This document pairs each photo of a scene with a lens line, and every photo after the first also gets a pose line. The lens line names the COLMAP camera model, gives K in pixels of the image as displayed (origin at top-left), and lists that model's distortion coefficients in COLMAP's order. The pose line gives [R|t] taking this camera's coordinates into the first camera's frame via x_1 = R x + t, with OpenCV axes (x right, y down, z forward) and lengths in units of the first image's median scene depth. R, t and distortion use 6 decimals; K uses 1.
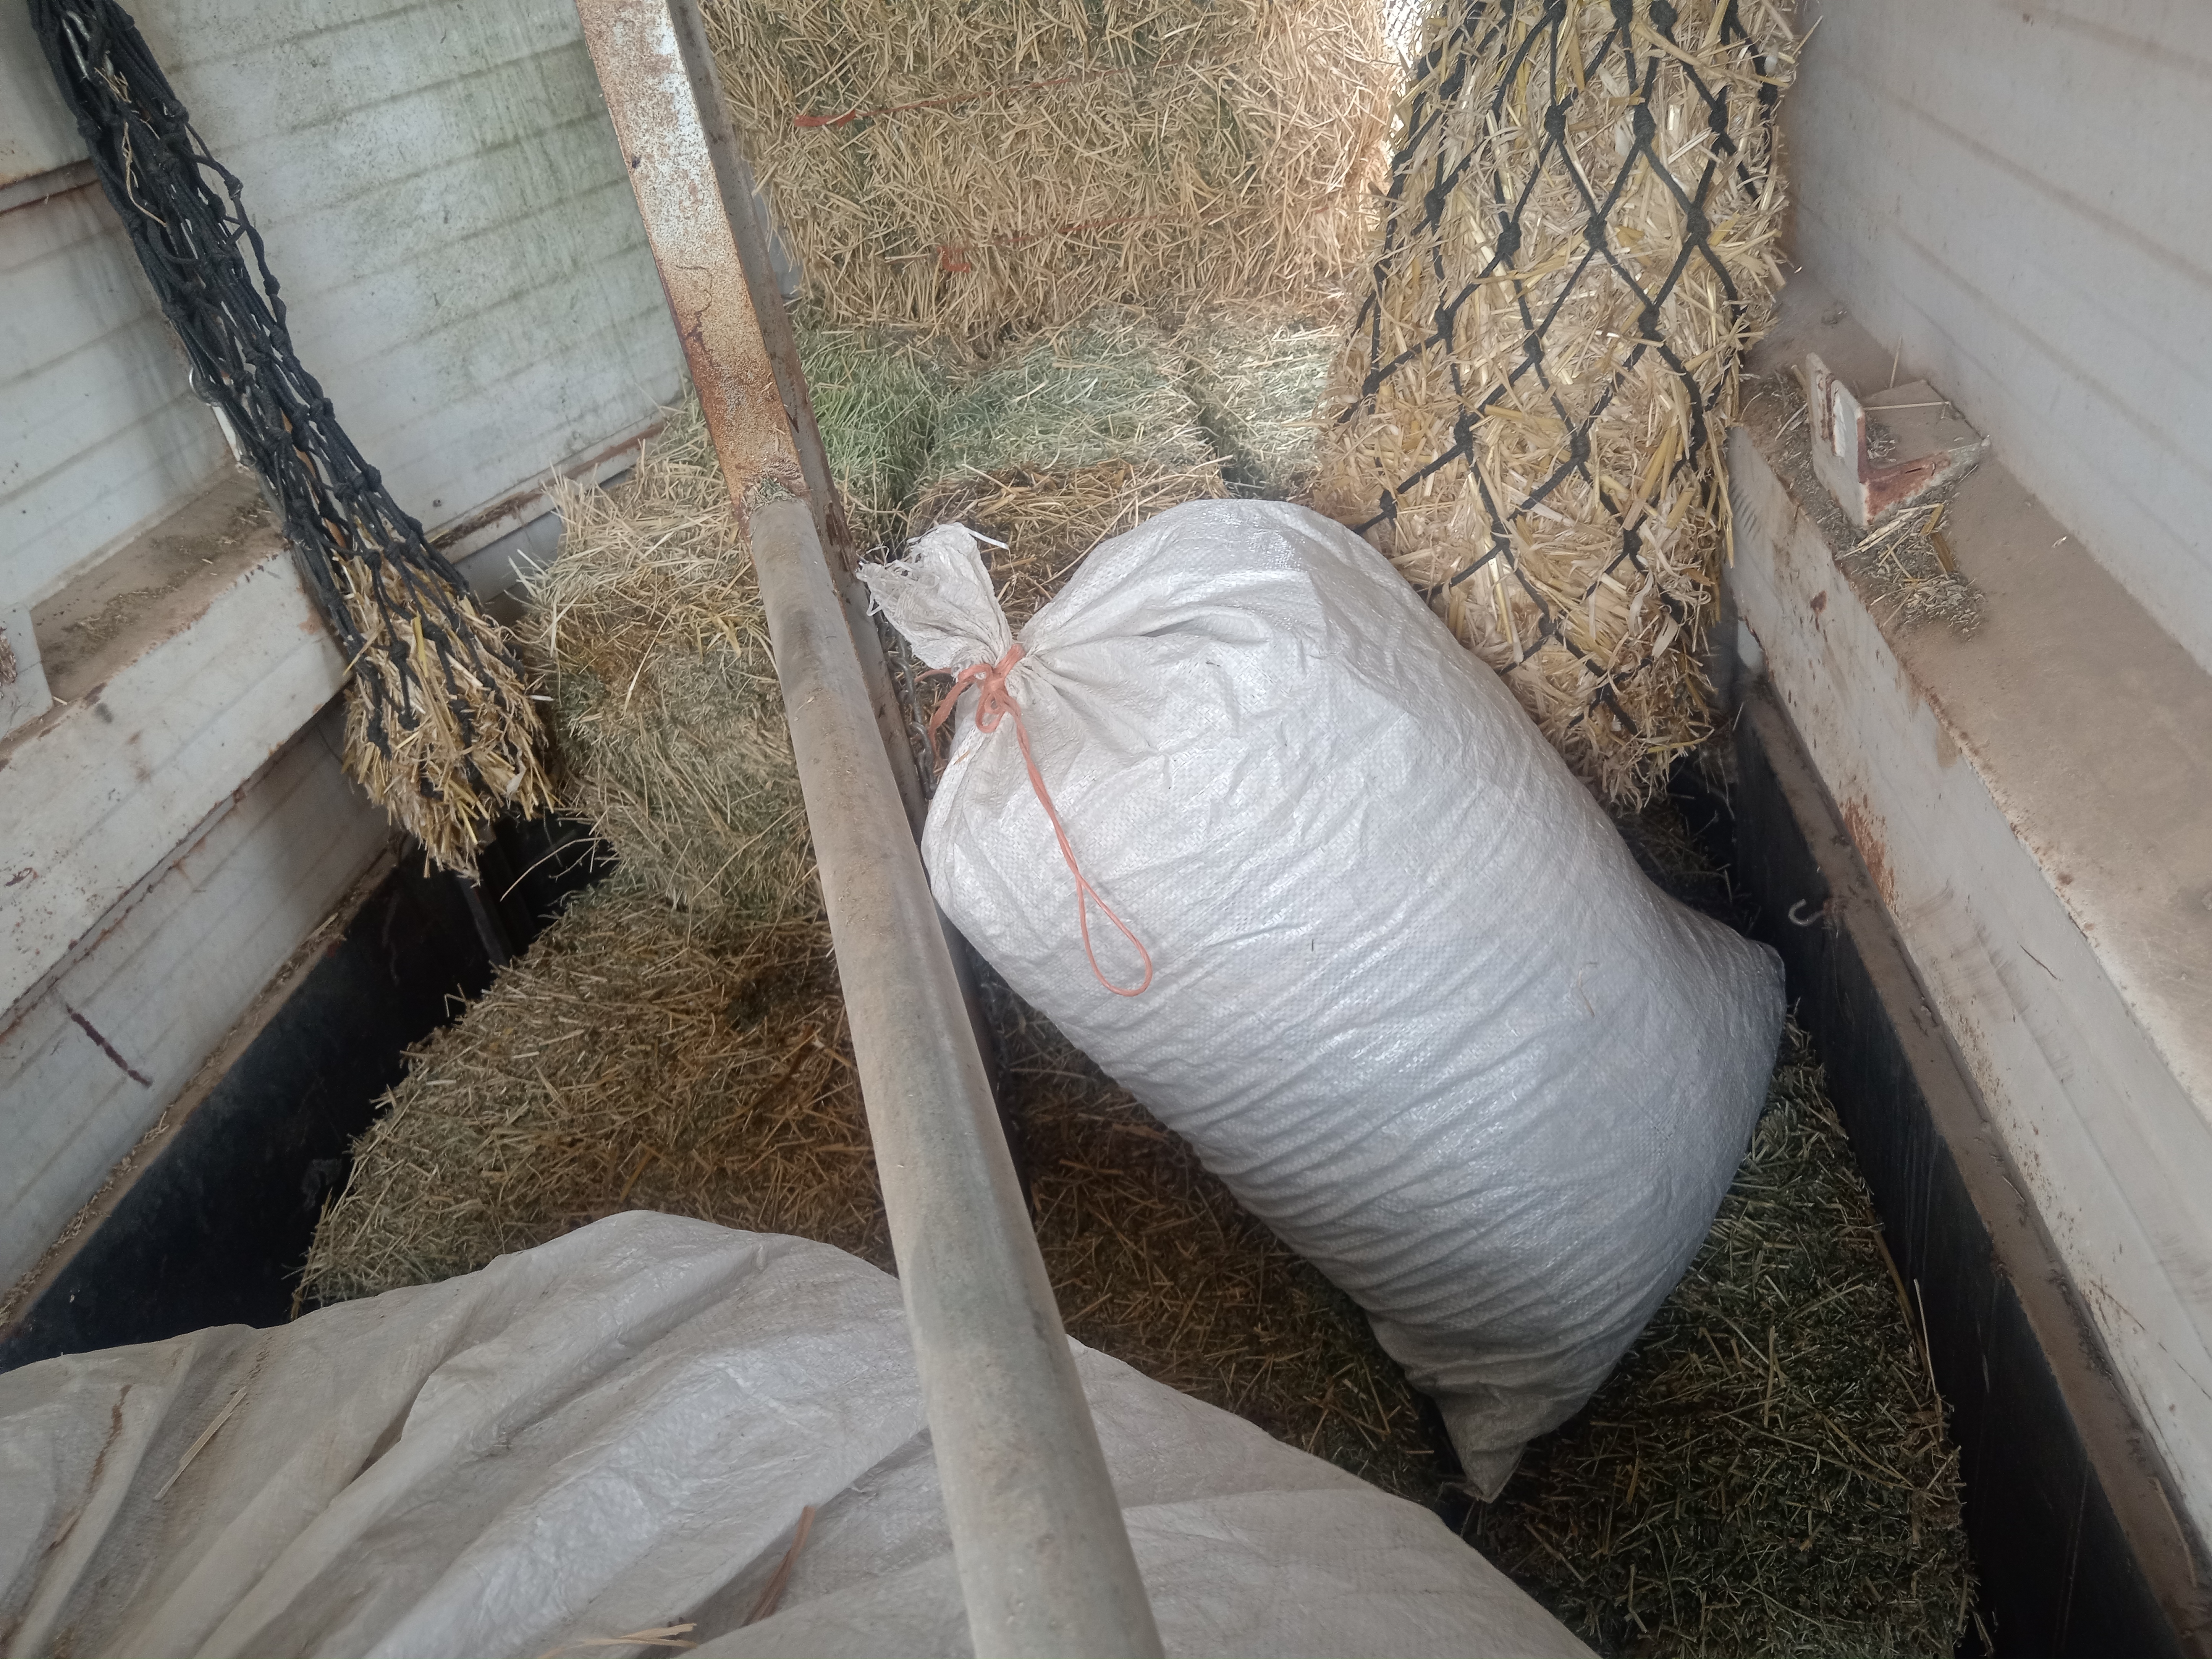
lens RADIAL K [[1719.6, 0, 1122.5], [0, 1719.6, 806.9], [0, 0, 1]] dist [-0.009450, 0.002963]
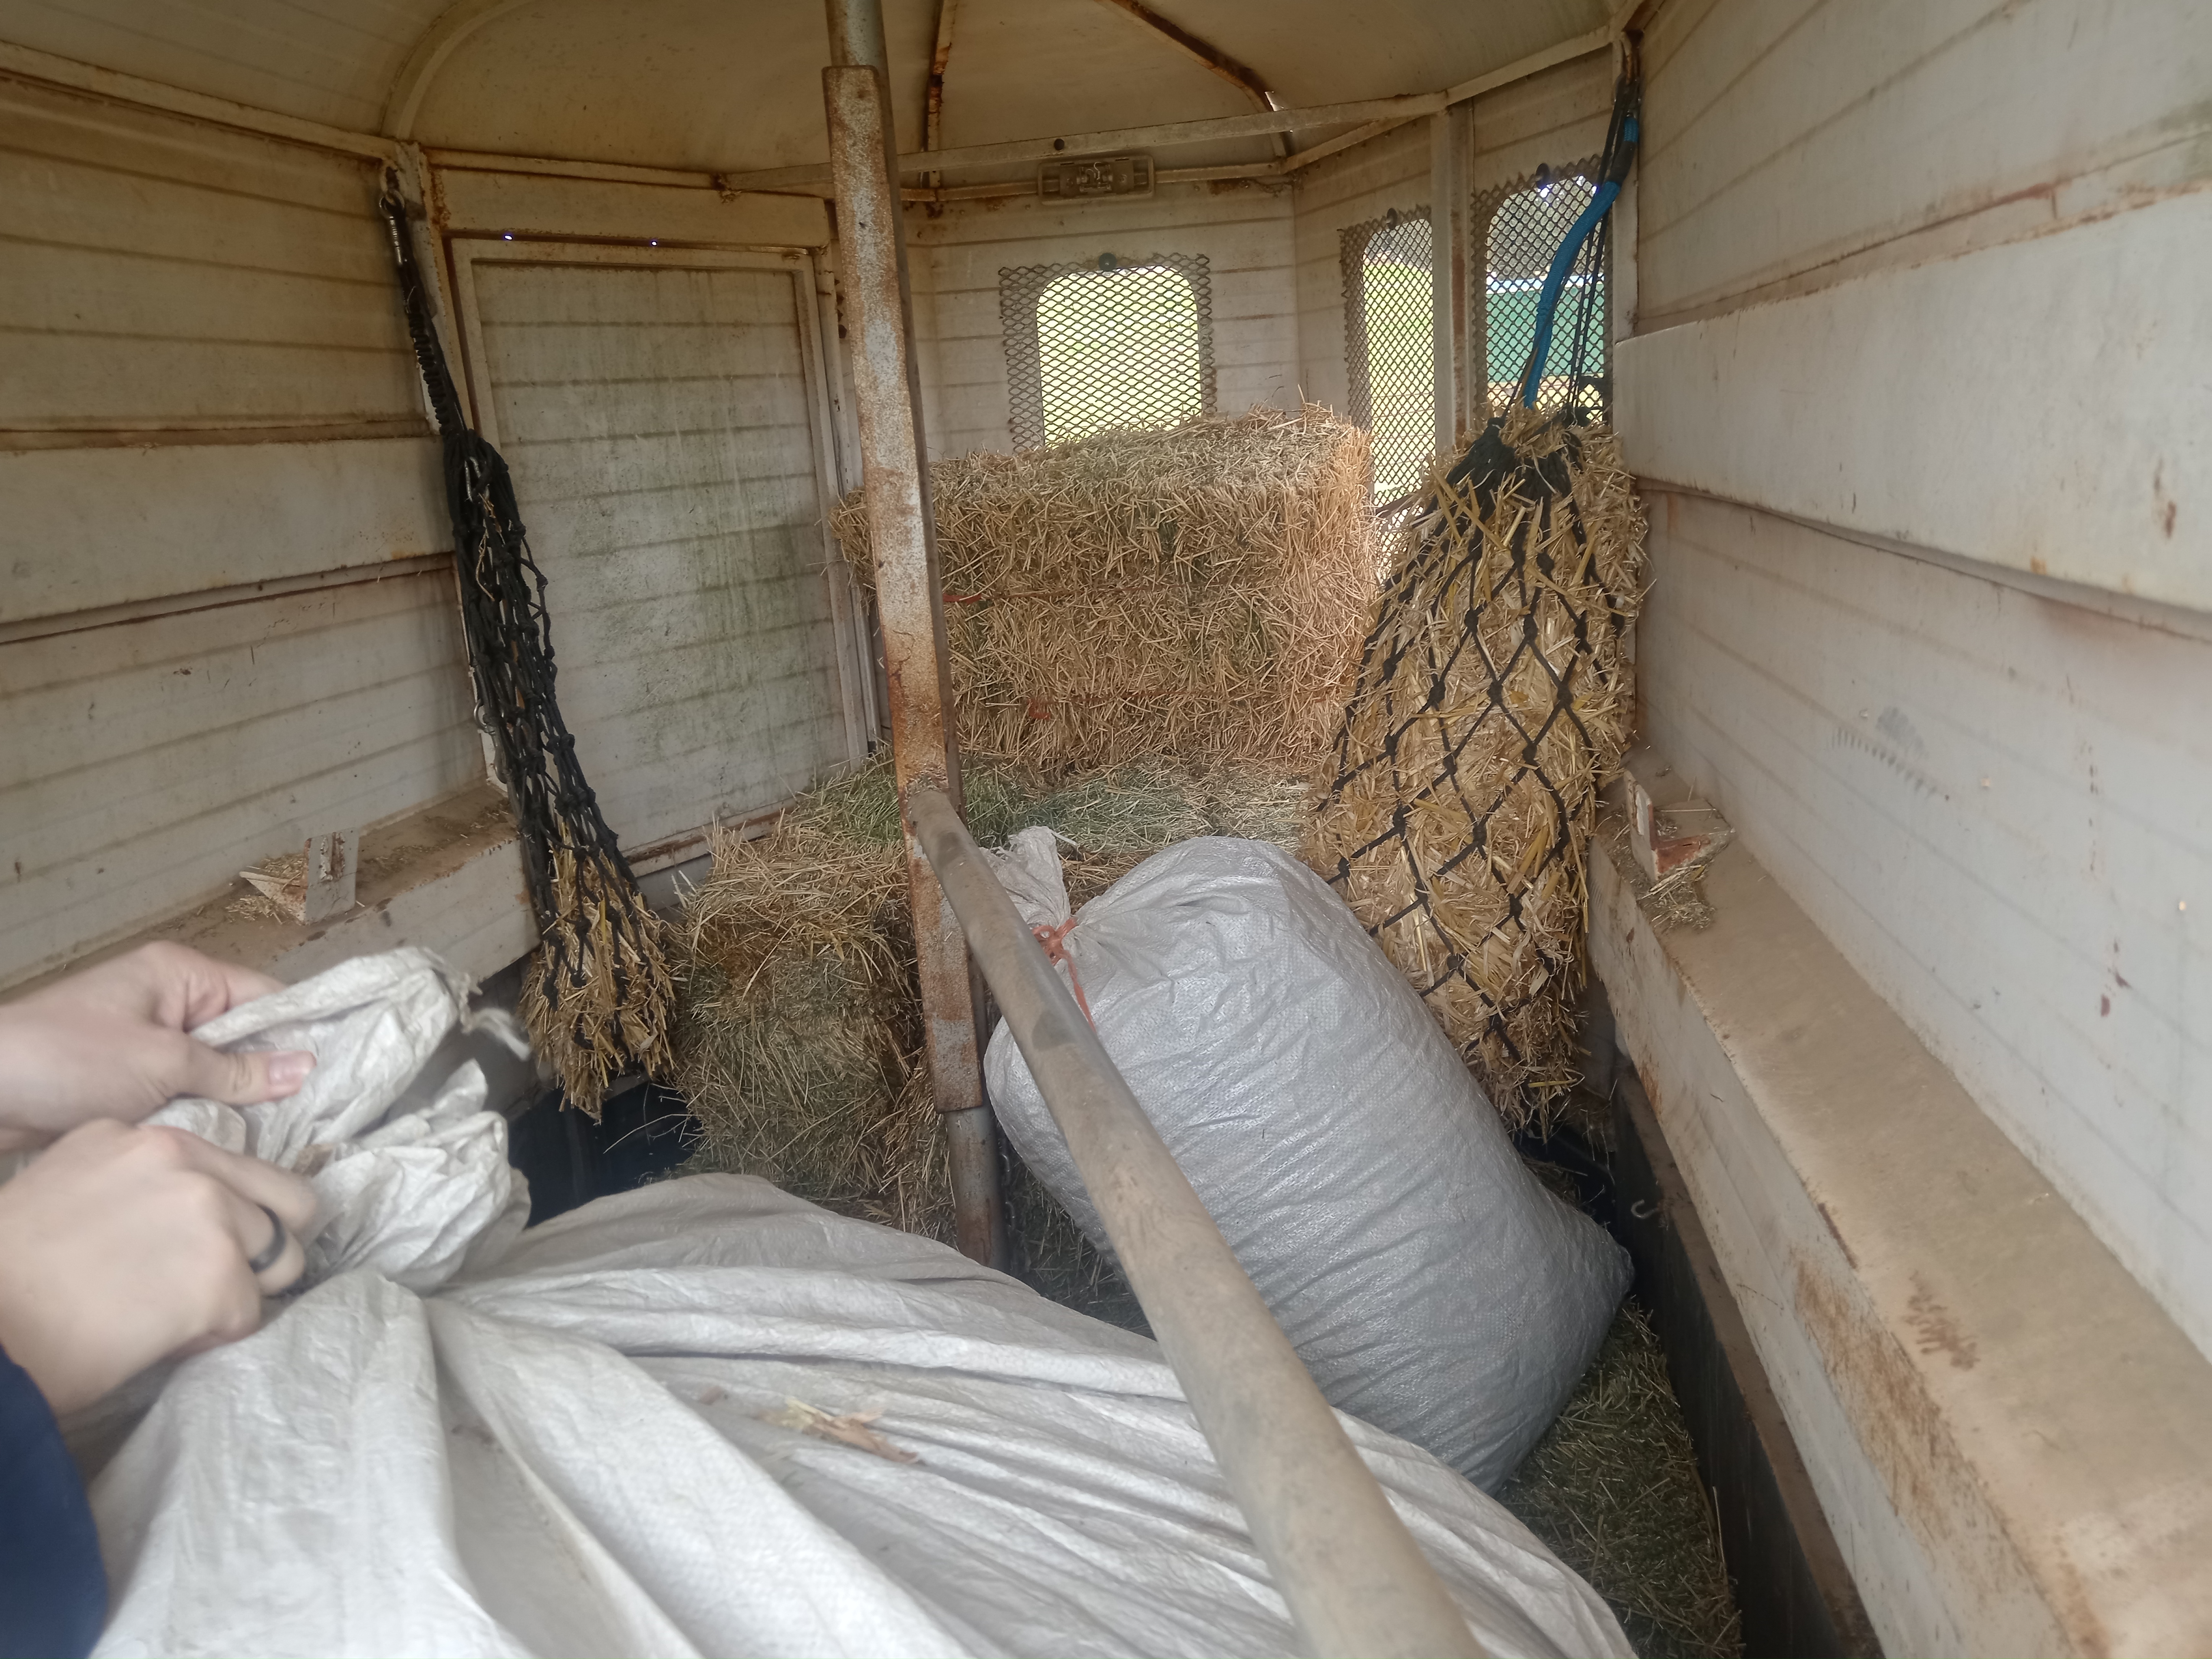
lens RADIAL K [[1719.6, 0, 1122.9], [0, 1719.6, 817.6], [0, 0, 1]] dist [-0.009450, 0.002963]
pose [[0.993855, 0.109479, -0.016336, -0.006376], [-0.109272, 0.946816, -0.302654, 0.234889], [-0.017667, 0.302579, 0.952961, -0.349122]]
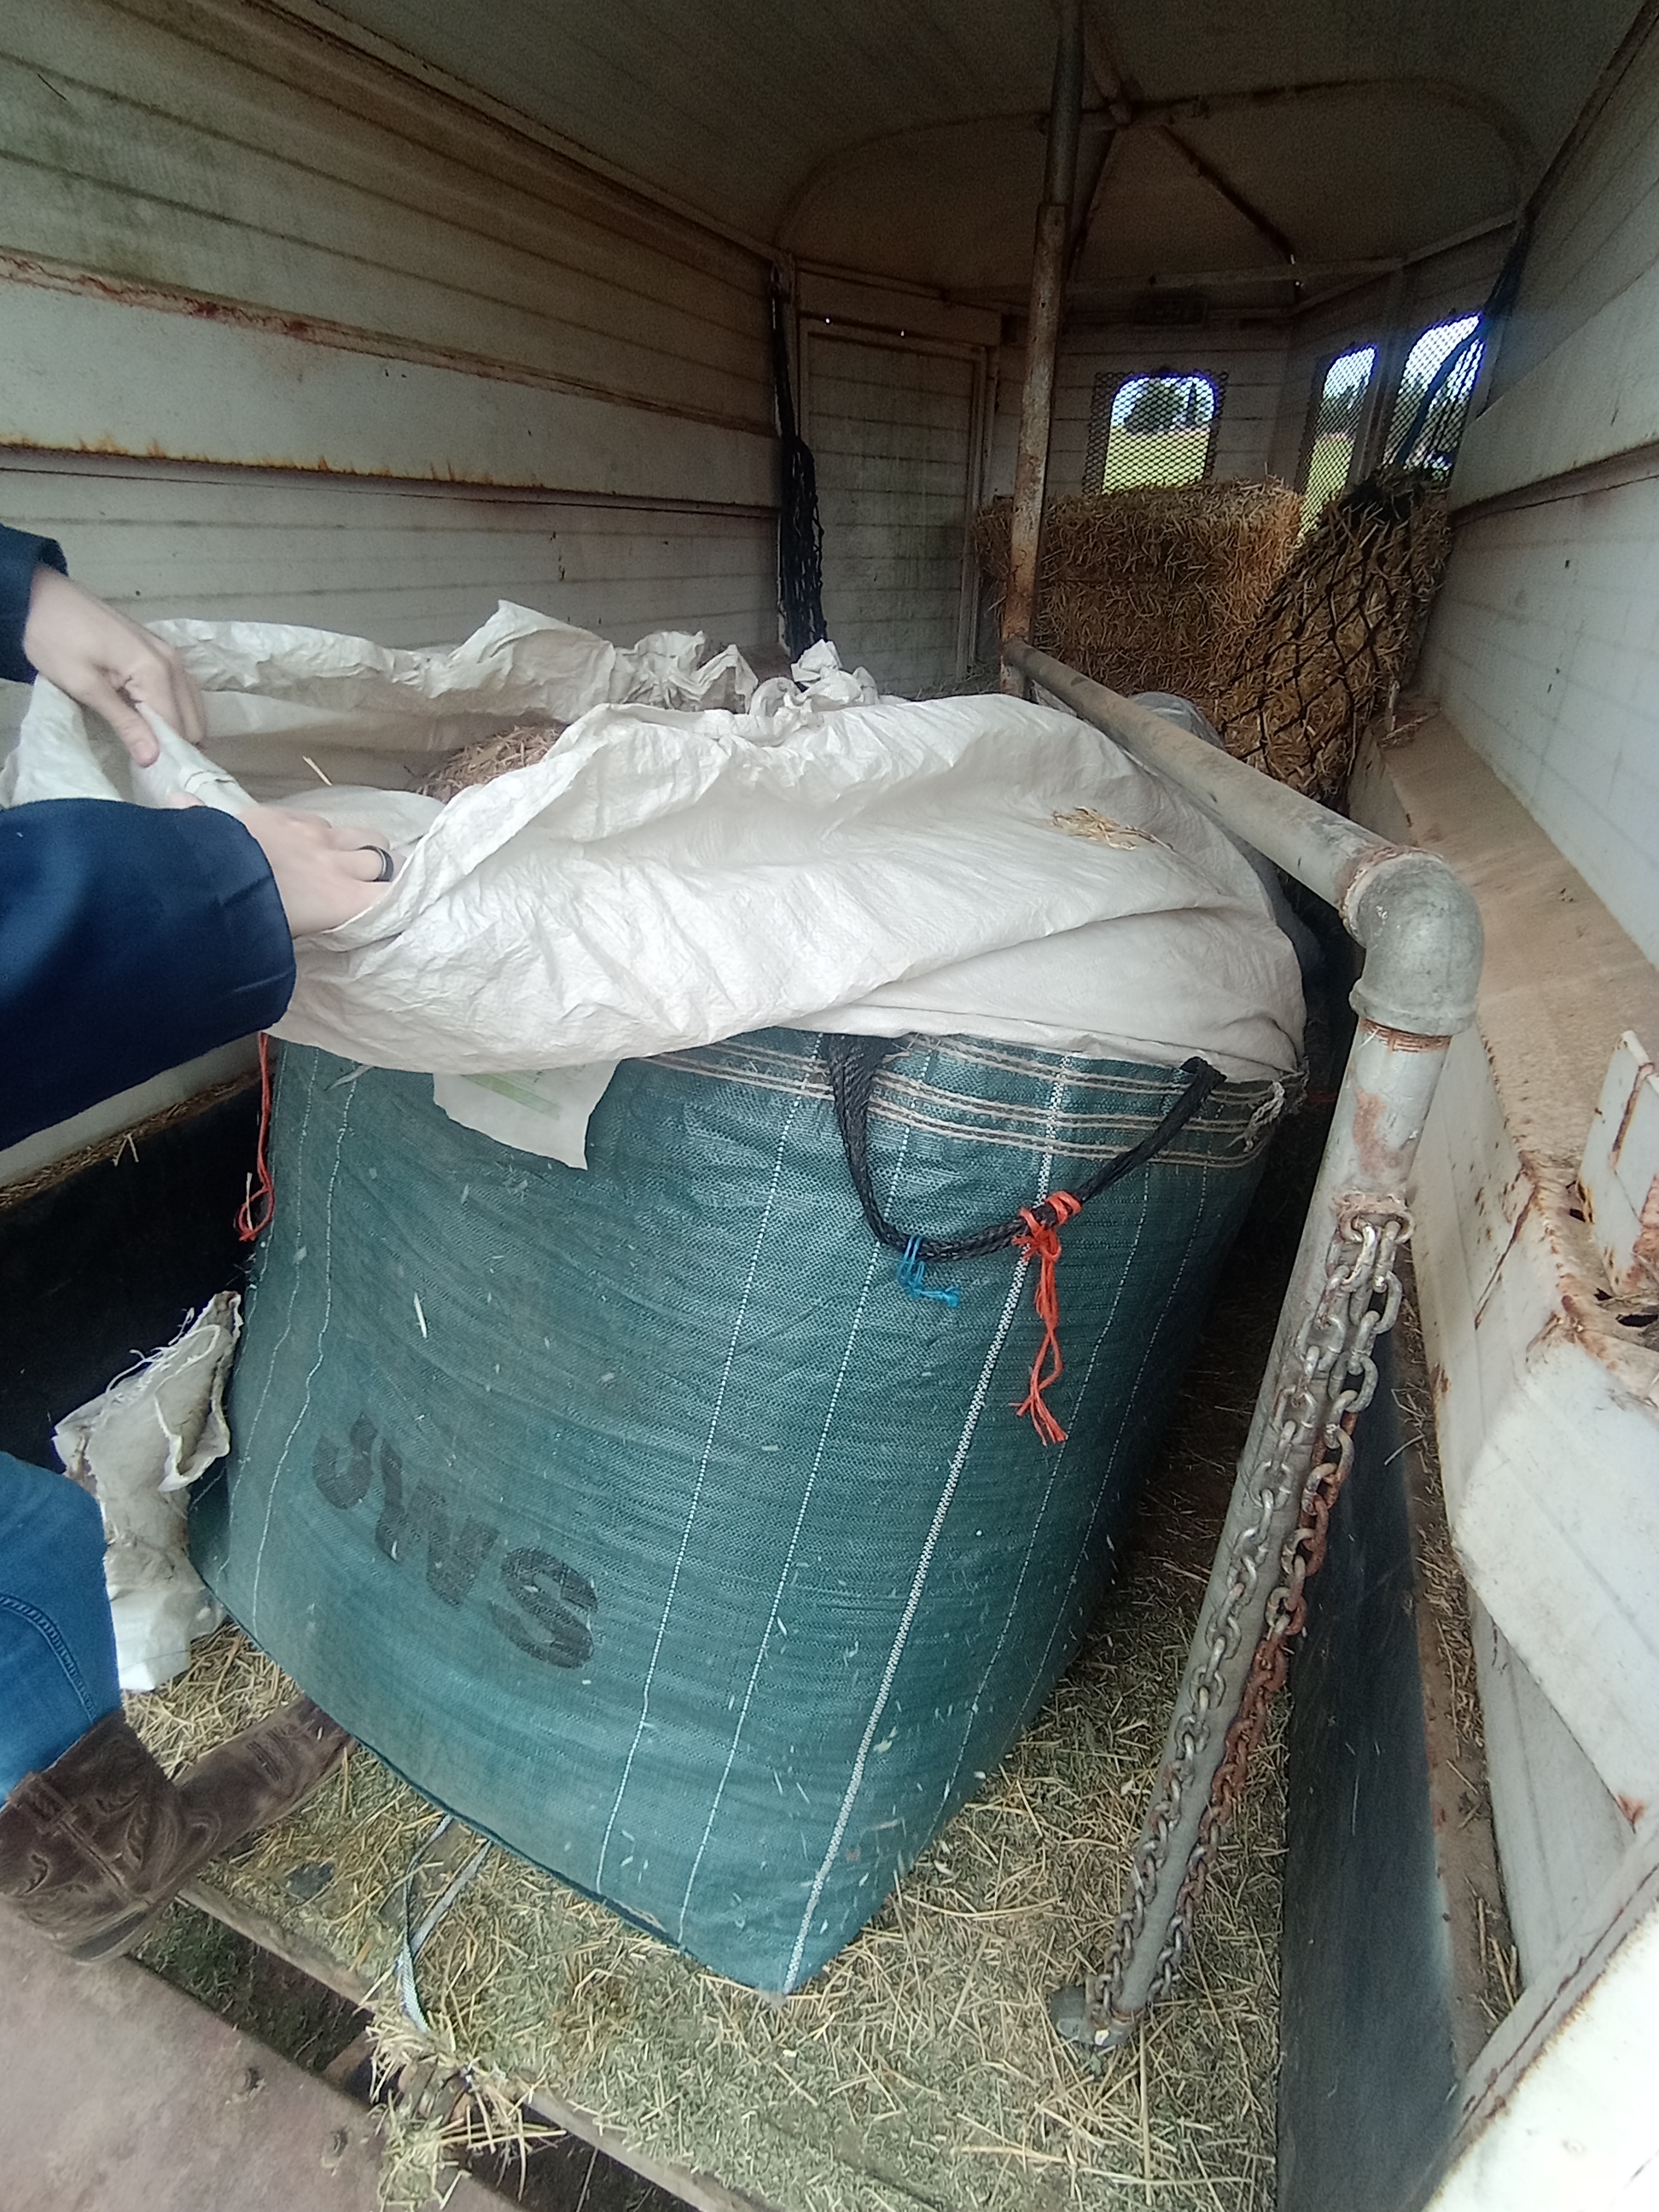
lens RADIAL K [[1051.3, 0, 841.9], [0, 1051.3, 1101.1], [0, 0, 1]] dist [-0.001064, -0.000268]
pose [[0.941230, 0.299742, -0.155695, 0.026321], [-0.304145, 0.952614, -0.004705, 0.573198], [0.146907, 0.051782, 0.987794, -0.666155]]
